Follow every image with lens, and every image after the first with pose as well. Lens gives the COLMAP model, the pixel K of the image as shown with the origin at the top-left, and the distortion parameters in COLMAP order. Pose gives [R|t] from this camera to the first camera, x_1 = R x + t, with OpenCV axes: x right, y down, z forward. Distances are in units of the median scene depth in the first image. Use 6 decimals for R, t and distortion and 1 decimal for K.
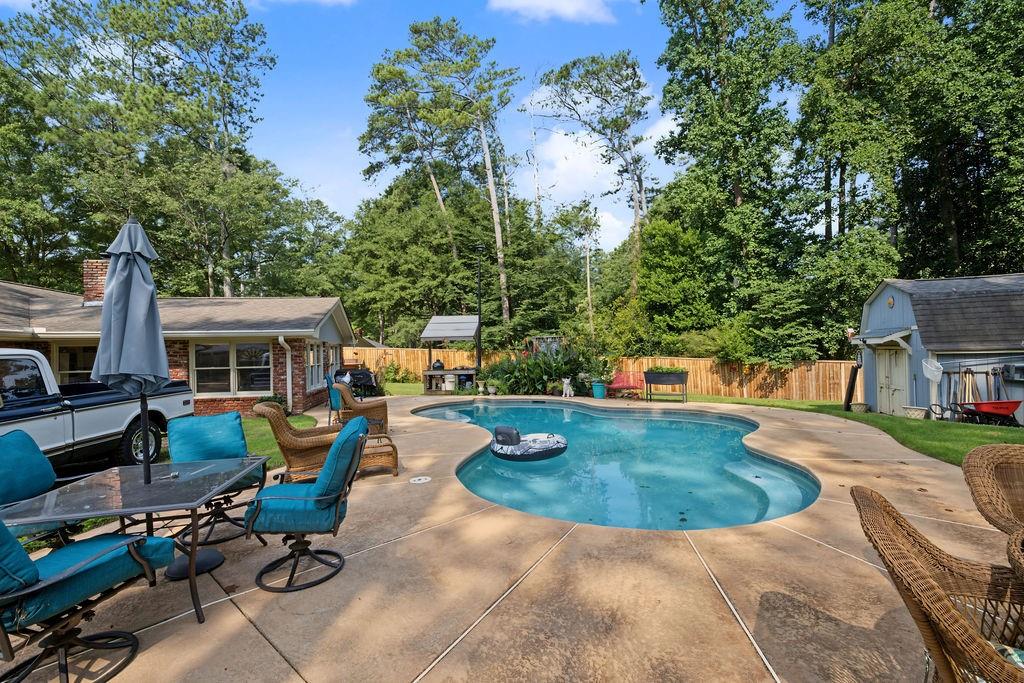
lens RADIAL K [[453.0, 0, 512.0], [0, 453.0, 341.5], [0, 0, 1]] dist [-0.044829, 0.017448]
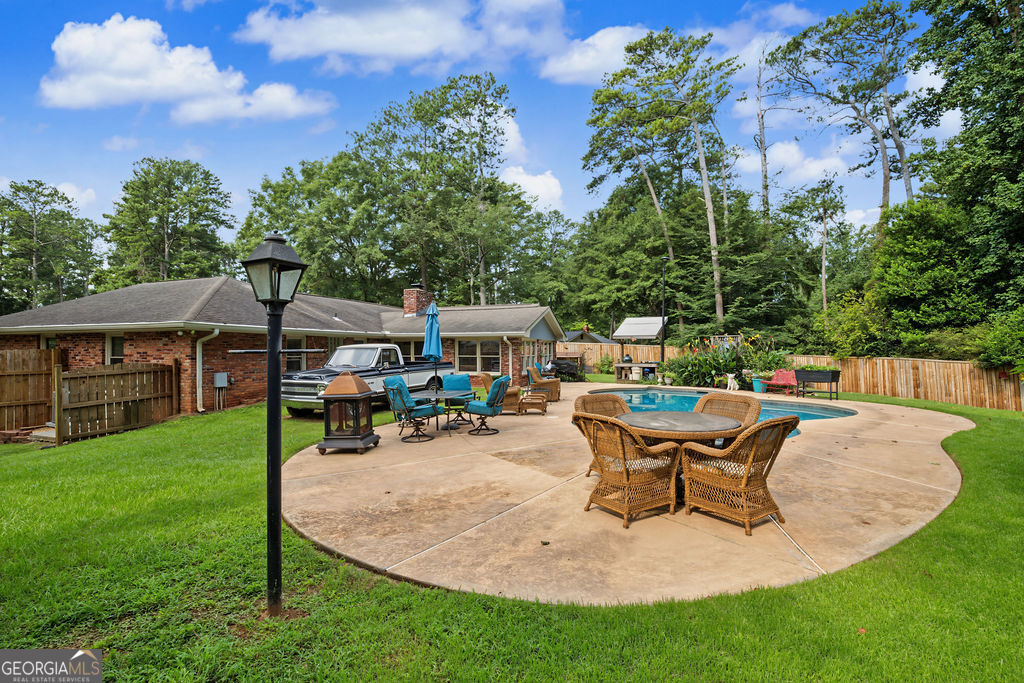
lens RADIAL K [[462.5, 0, 506.7], [0, 462.5, 336.7], [0, 0, 1]] dist [-0.042951, 0.018526]
pose [[0.863118, 0.005430, -0.504972, 0.096936], [-0.004539, 0.999985, 0.002995, -0.005015], [0.504981, -0.000293, 0.863130, -0.121487]]
